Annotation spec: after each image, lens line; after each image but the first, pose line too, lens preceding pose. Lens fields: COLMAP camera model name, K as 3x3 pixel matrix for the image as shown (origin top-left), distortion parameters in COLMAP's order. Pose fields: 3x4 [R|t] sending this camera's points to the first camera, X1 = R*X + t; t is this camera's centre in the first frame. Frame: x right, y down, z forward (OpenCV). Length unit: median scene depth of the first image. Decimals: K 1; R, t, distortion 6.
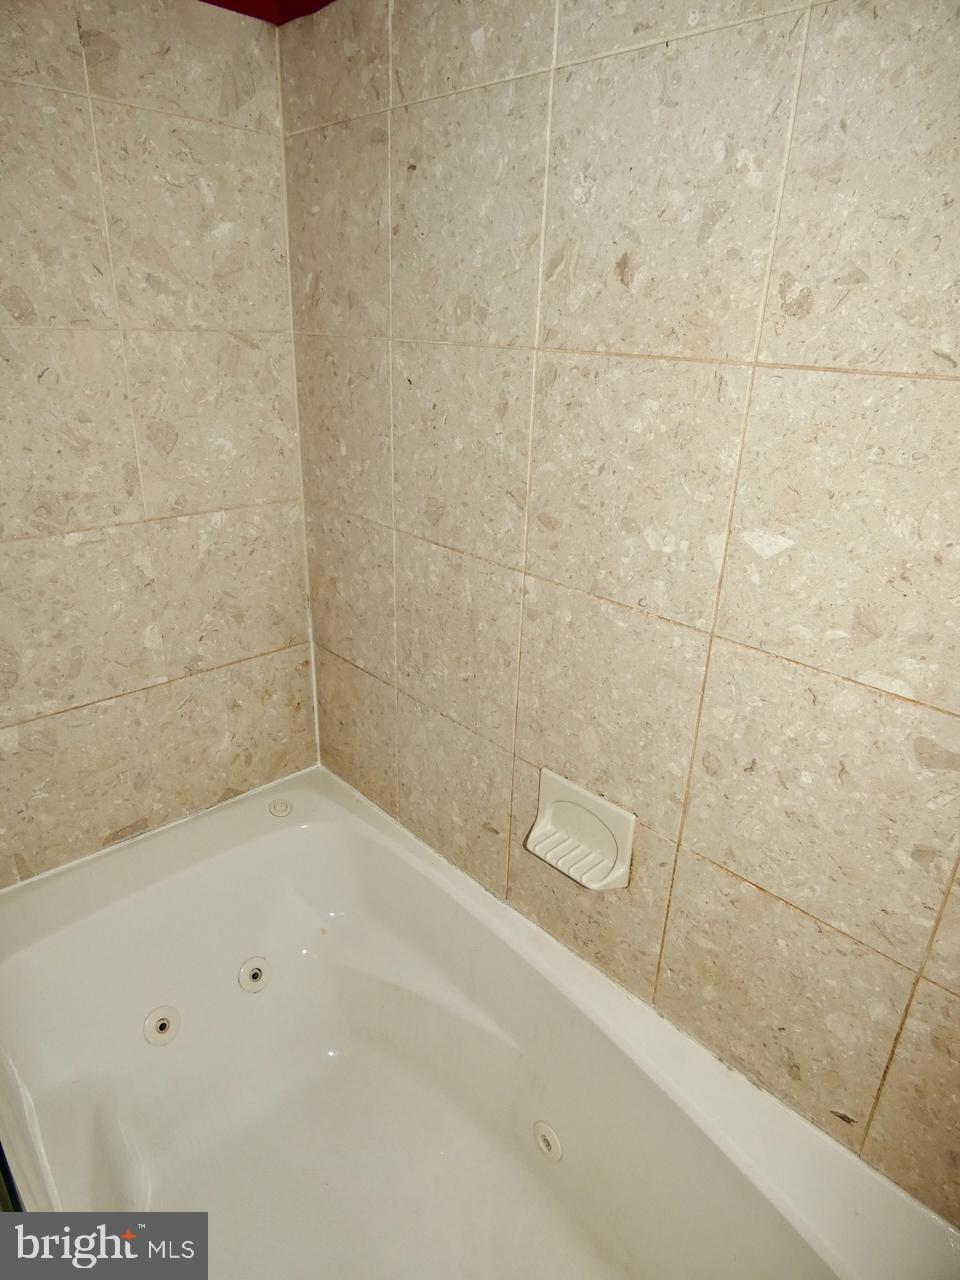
lens RADIAL K [[770.1, 0, 478.4], [0, 770.1, 640.6], [0, 0, 1]] dist [-0.001751, -0.003675]
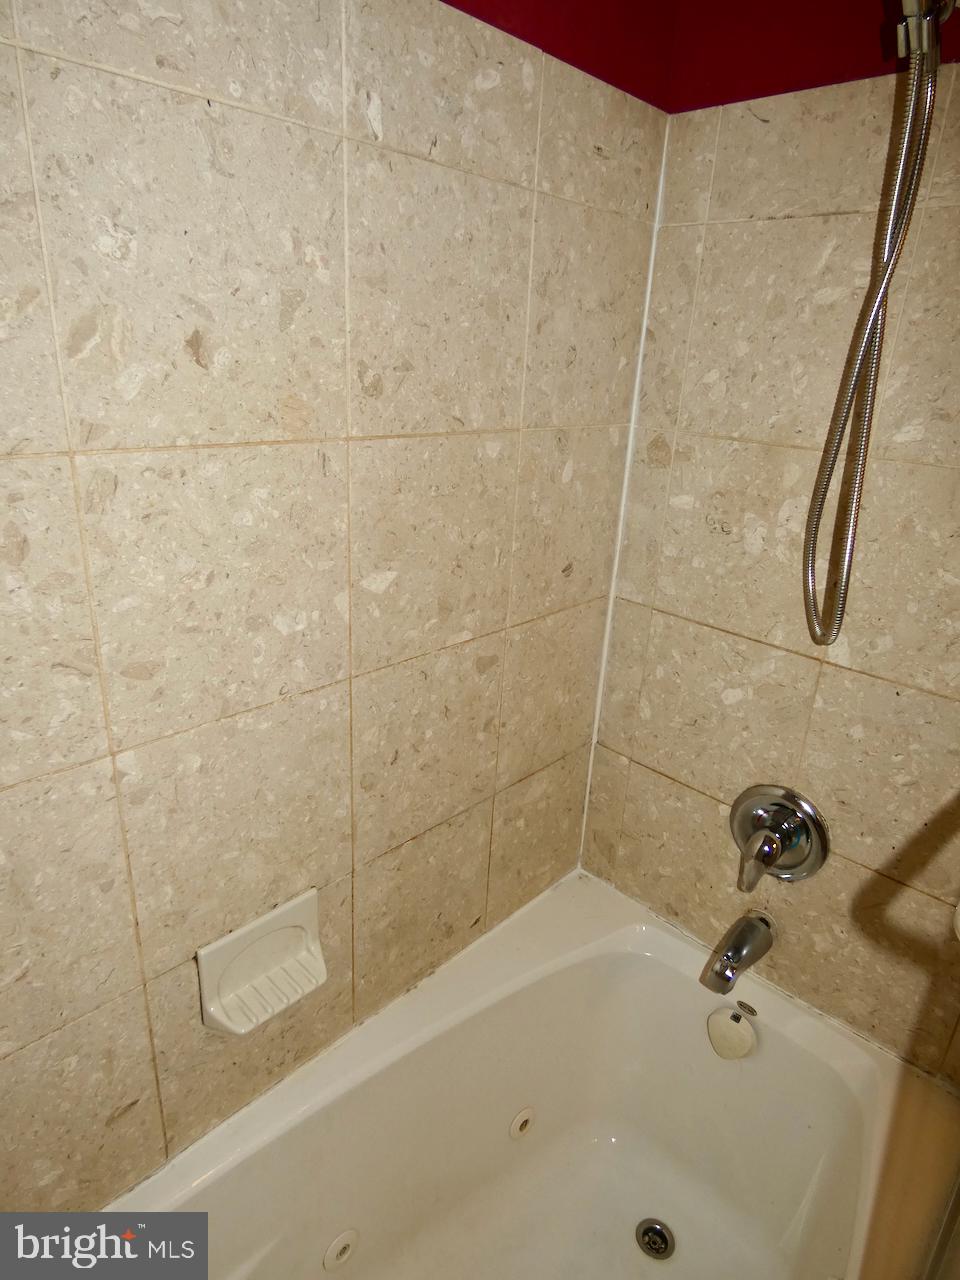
lens RADIAL K [[770.1, 0, 479.1], [0, 770.1, 639.7], [0, 0, 1]] dist [-0.001751, -0.003675]
pose [[-0.042335, -0.384502, 0.922153, -0.729648], [0.337734, 0.863140, 0.375401, -0.425745], [-0.940289, 0.327335, 0.093318, 0.746475]]
